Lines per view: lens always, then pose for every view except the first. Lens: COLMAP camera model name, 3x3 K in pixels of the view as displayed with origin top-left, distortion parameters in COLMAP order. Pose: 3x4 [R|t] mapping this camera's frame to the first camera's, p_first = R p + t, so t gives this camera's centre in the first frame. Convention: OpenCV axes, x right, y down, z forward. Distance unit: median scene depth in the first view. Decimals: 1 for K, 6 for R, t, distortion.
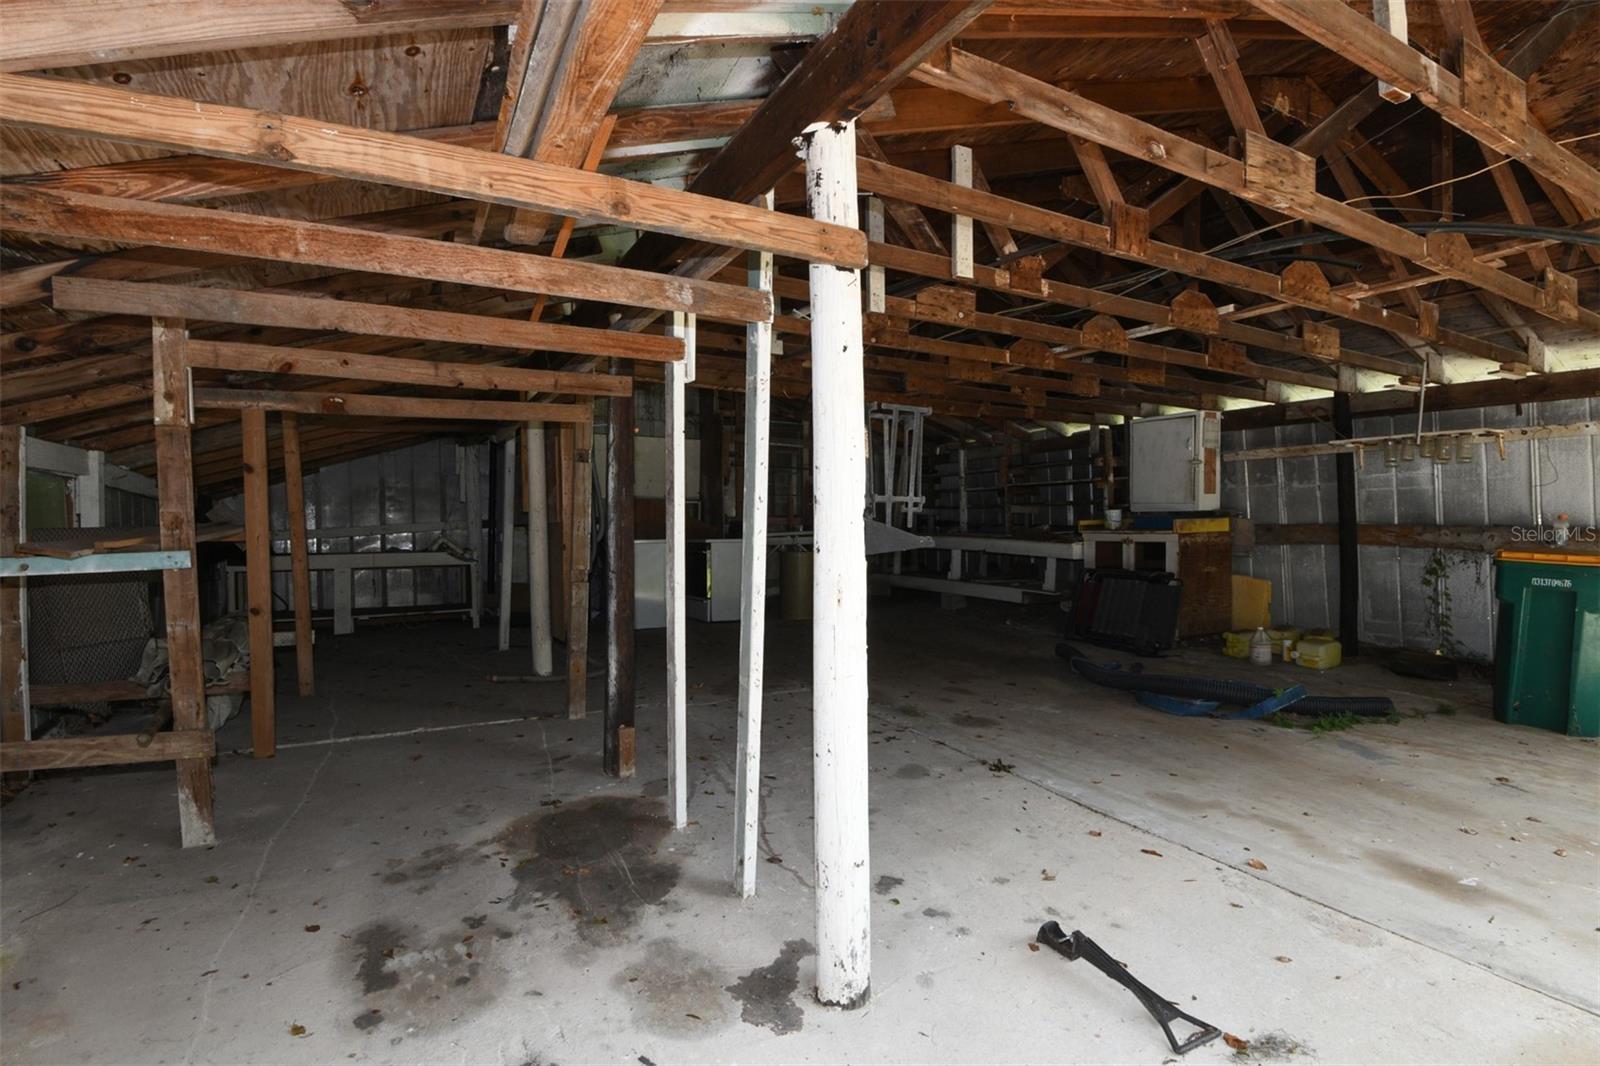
lens RADIAL K [[726.2, 0, 801.3], [0, 726.2, 522.2], [0, 0, 1]] dist [-0.037171, -0.004011]
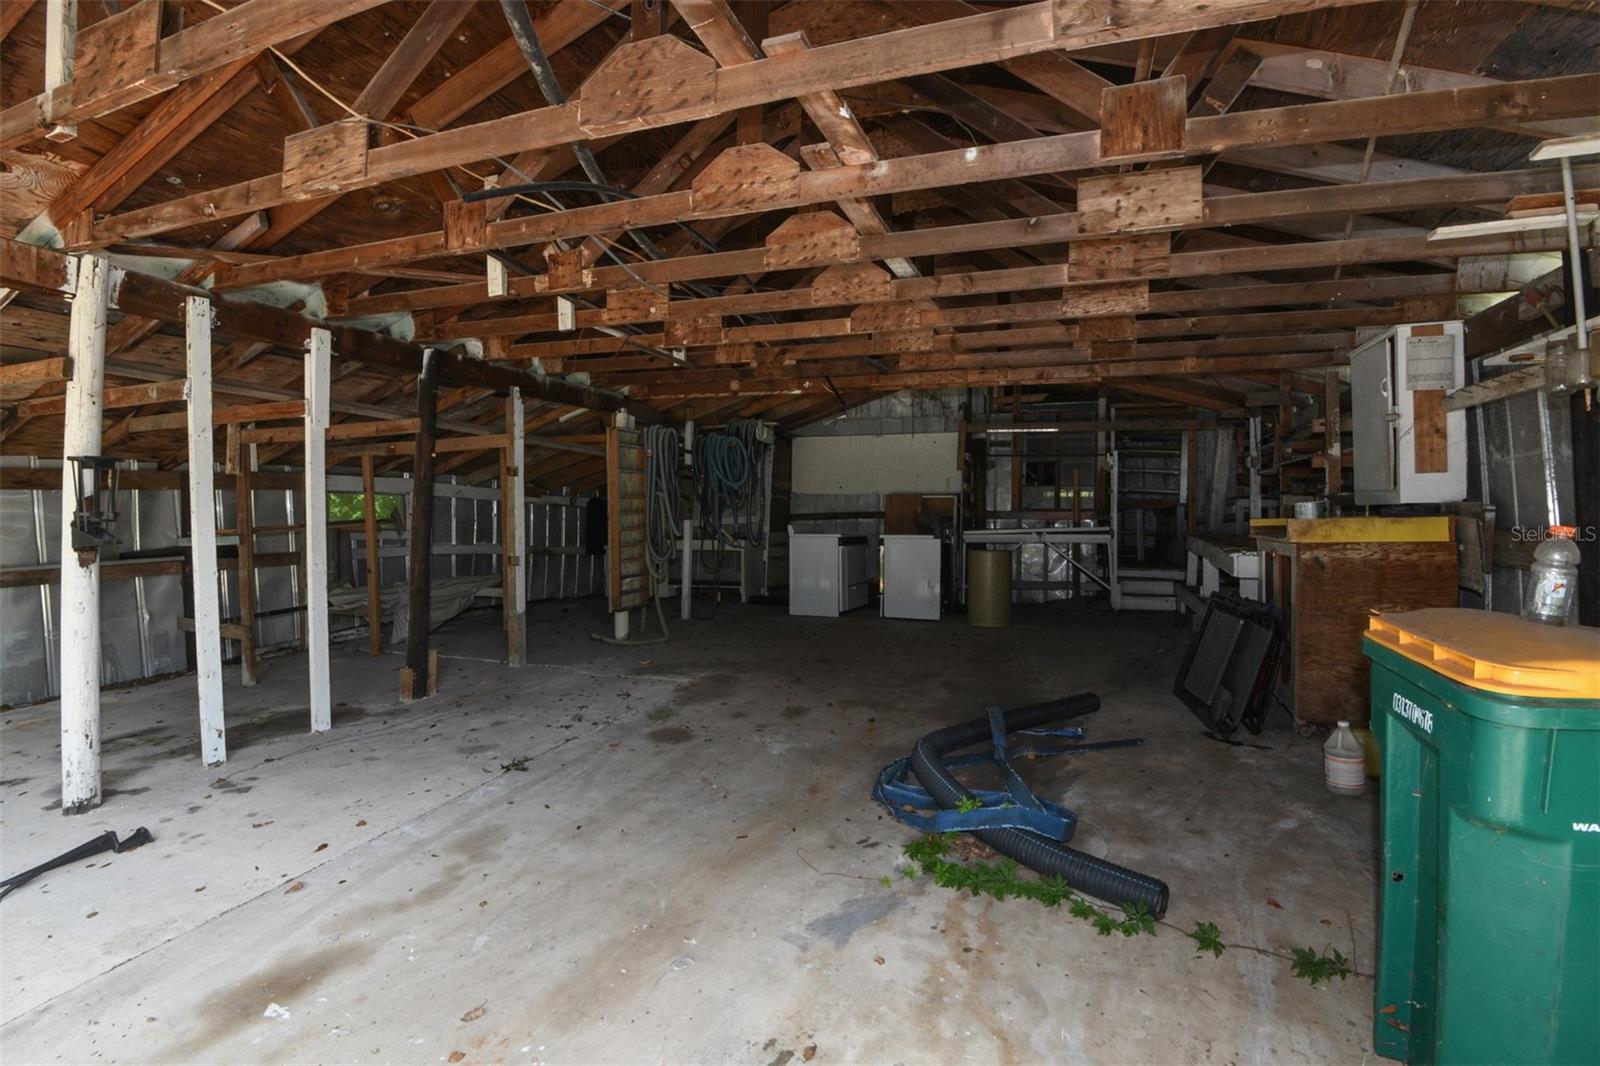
lens RADIAL K [[726.2, 0, 808.3], [0, 726.2, 524.8], [0, 0, 1]] dist [-0.037171, -0.004011]
pose [[0.700093, 0.014362, -0.713908, 1.248131], [-0.003084, 0.999849, 0.017090, -0.014042], [0.714045, -0.009763, 0.700031, 0.583954]]
